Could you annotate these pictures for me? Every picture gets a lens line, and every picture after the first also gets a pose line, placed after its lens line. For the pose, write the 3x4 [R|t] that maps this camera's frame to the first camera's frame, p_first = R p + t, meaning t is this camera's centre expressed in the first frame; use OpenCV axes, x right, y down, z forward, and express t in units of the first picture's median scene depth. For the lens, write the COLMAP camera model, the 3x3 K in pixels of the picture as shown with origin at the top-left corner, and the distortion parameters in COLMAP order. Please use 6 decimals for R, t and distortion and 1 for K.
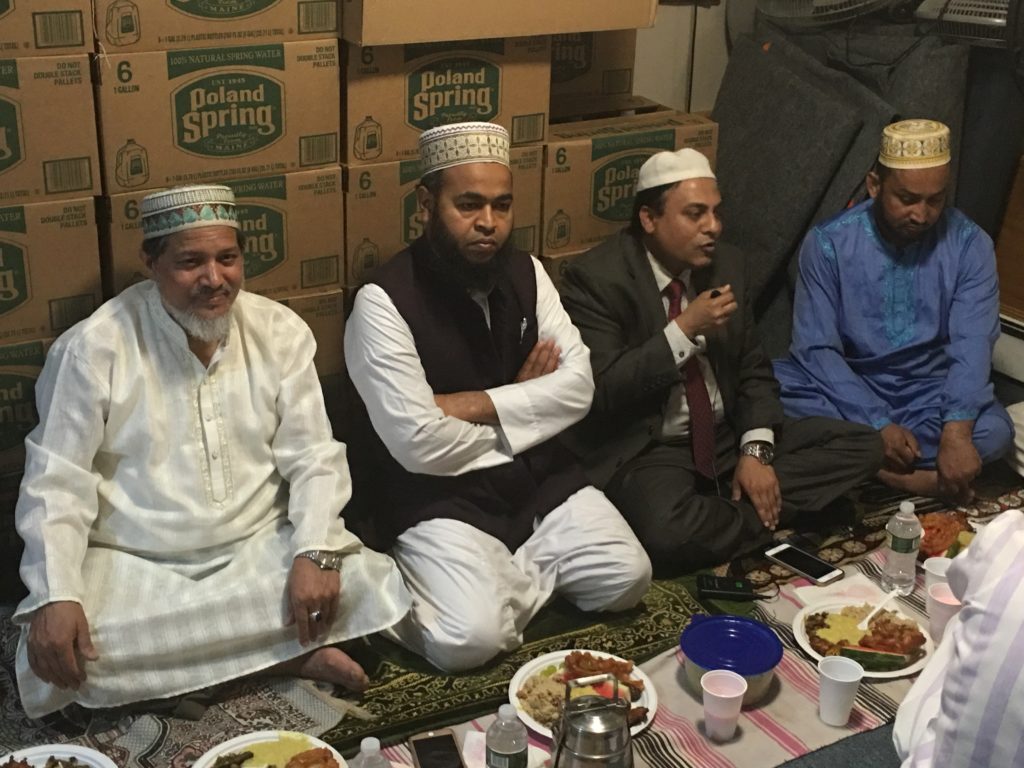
lens RADIAL K [[1420.6, 0, 512.0], [0, 1420.6, 384.0], [0, 0, 1]] dist [0.070648, -0.068321]
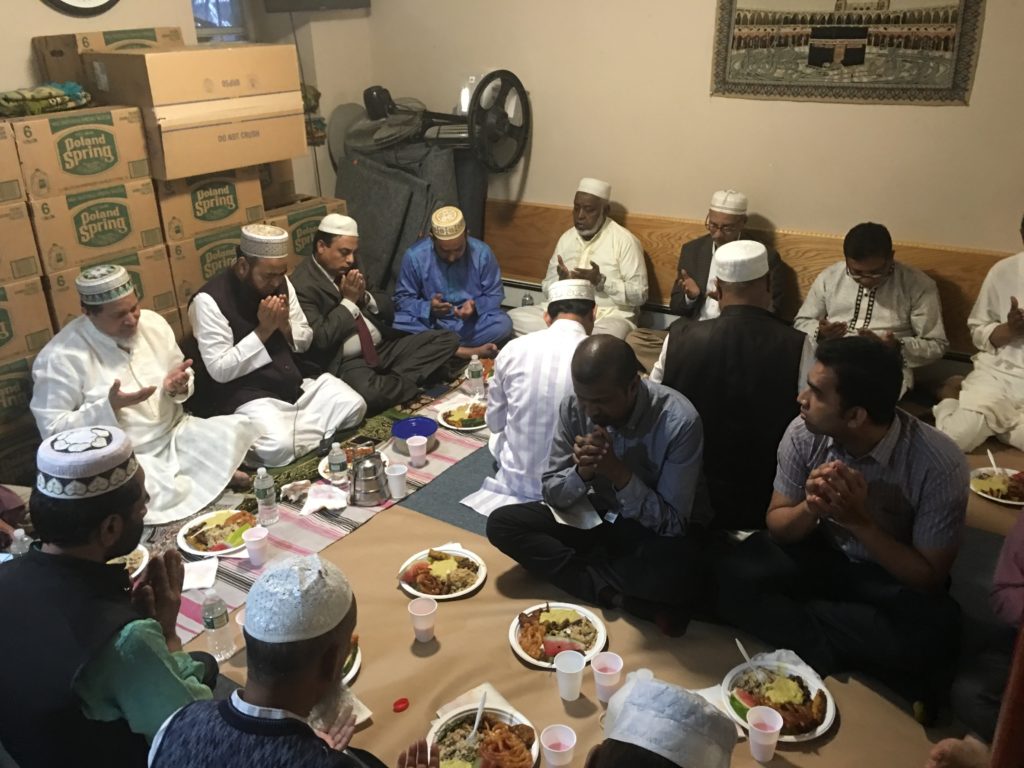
lens RADIAL K [[873.8, 0, 493.9], [0, 873.8, 386.5], [0, 0, 1]] dist [0.071214, -0.096384]
pose [[0.925006, -0.206486, 0.318949, -0.134096], [0.205994, 0.977903, 0.035672, 0.088830], [-0.319267, 0.032705, 0.947100, -0.280829]]
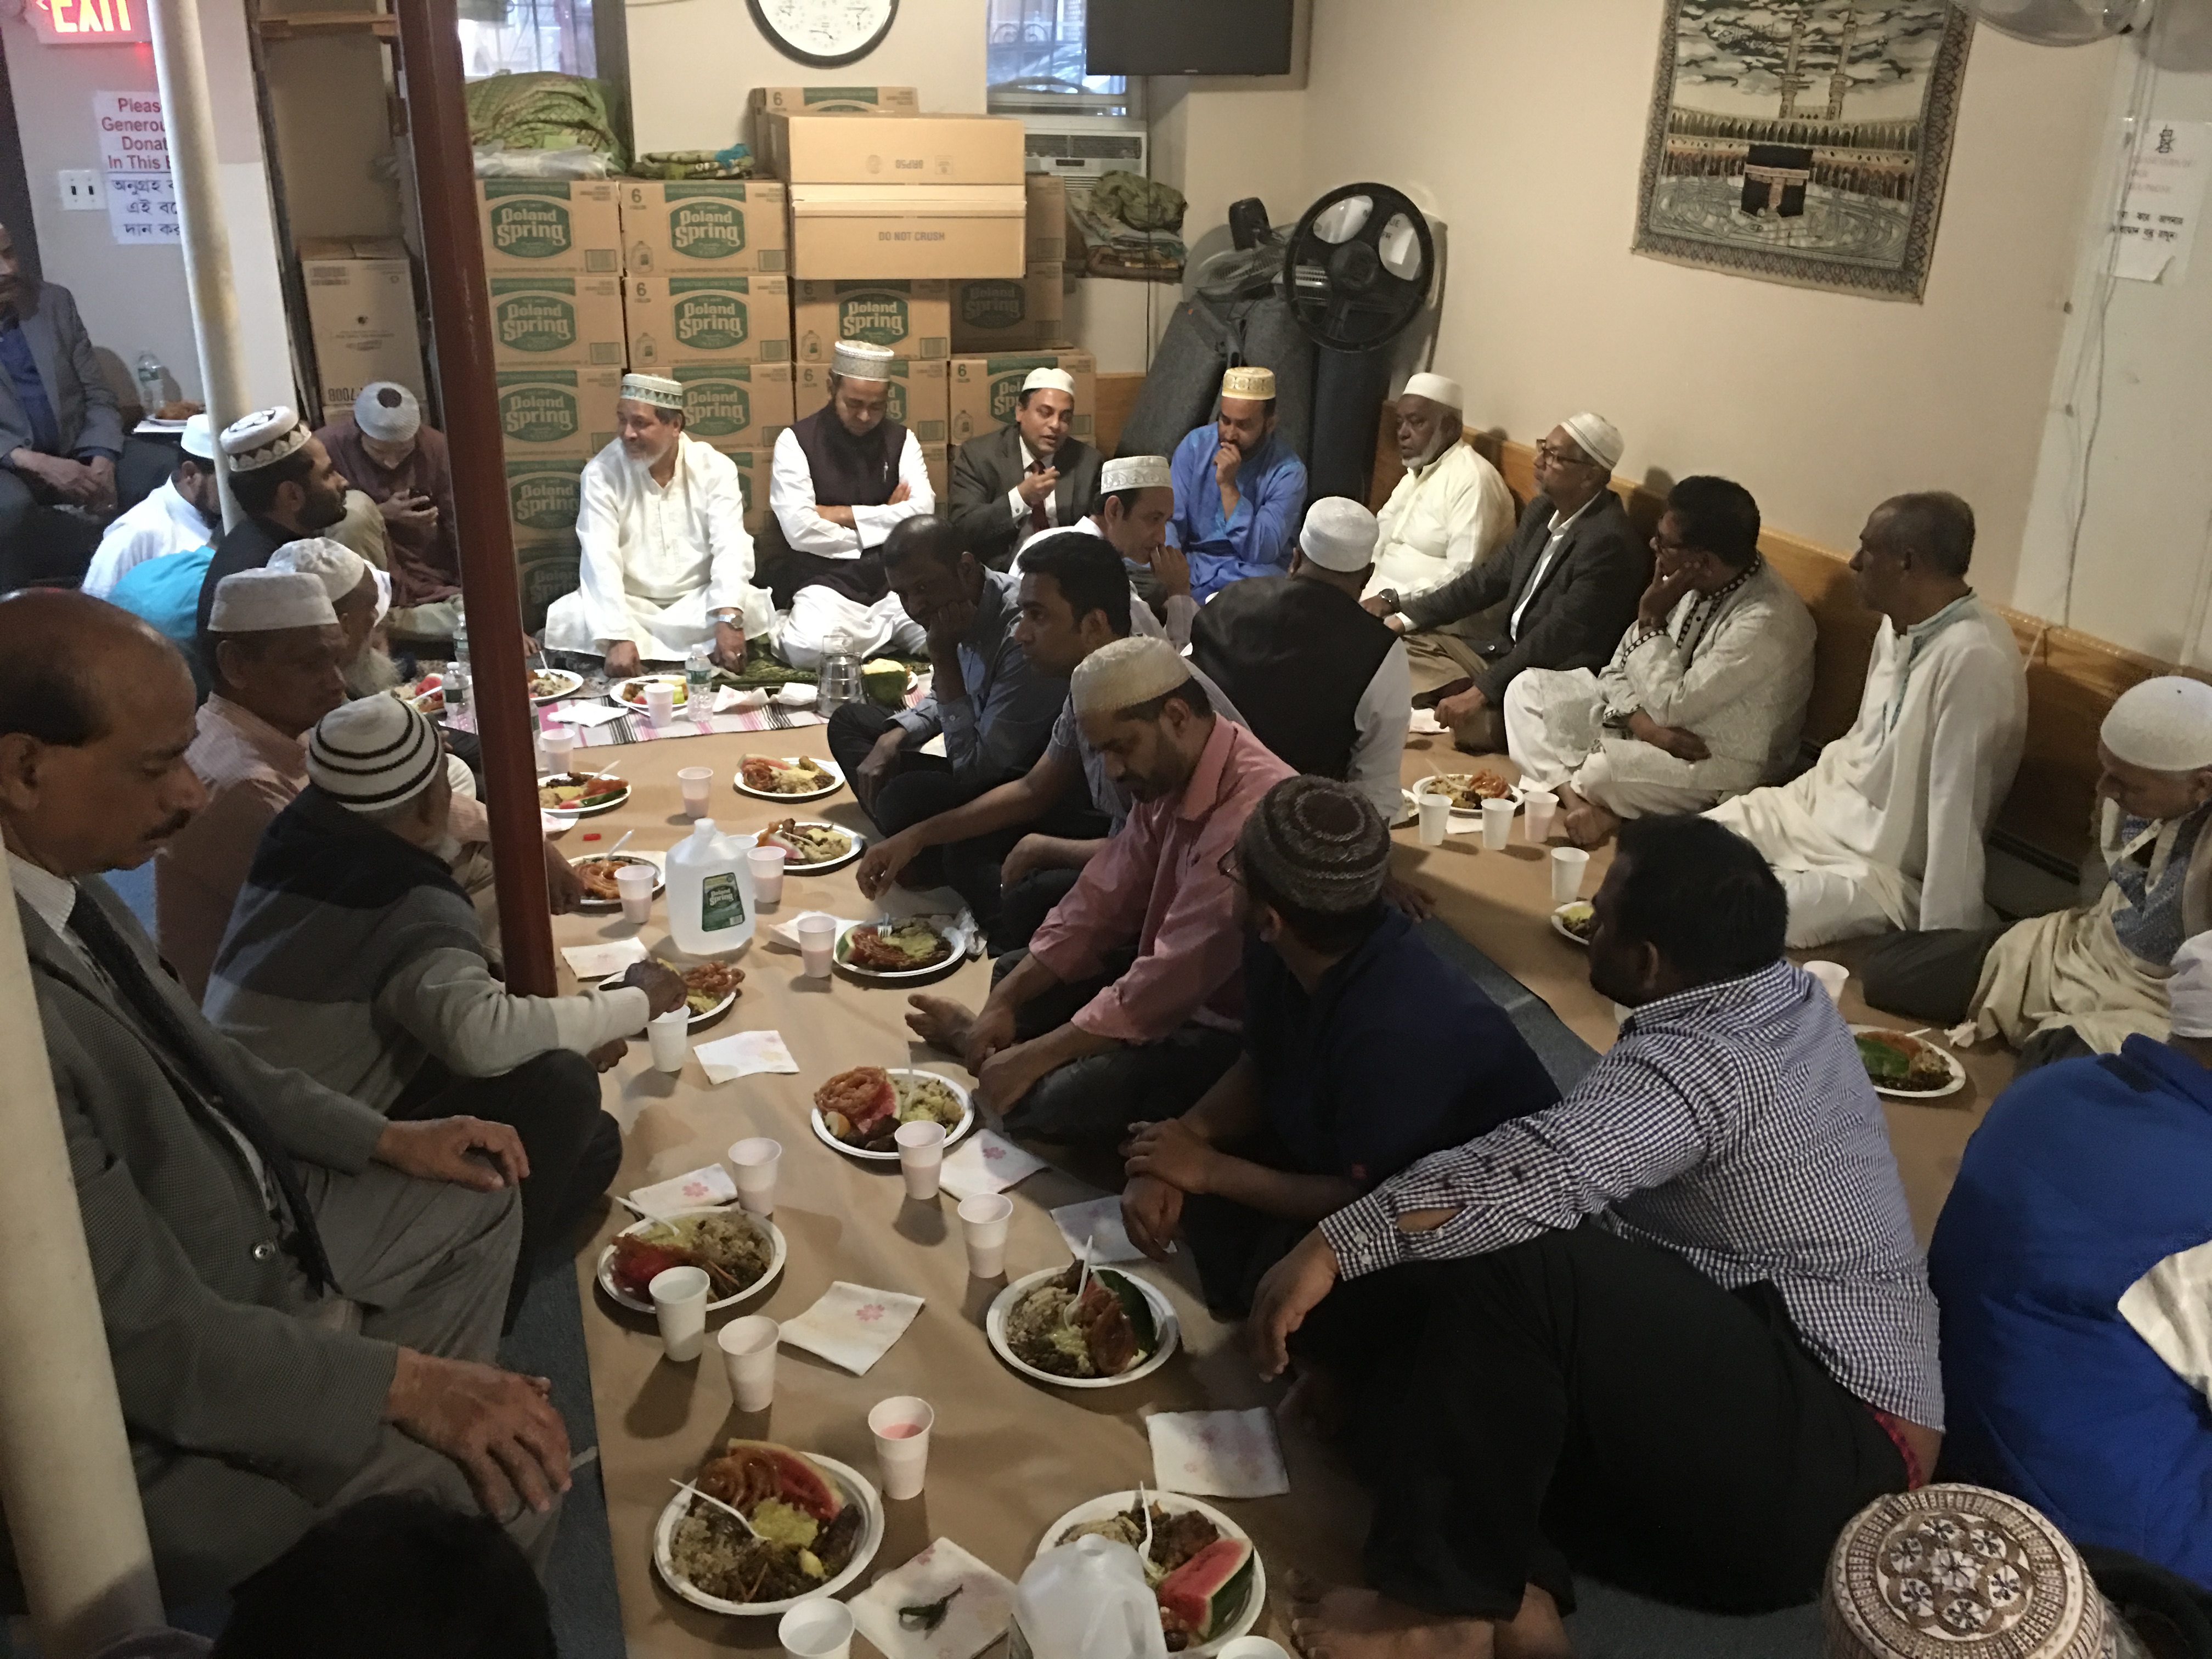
lens RADIAL K [[1887.5, 0, 1067.0], [0, 1887.5, 835.0], [0, 0, 1]] dist [0.071214, -0.096384]
pose [[0.966140, 0.078433, -0.245807, 0.720958], [-0.086012, 0.996089, -0.020232, 0.372121], [0.243259, 0.040689, 0.969108, -0.878303]]
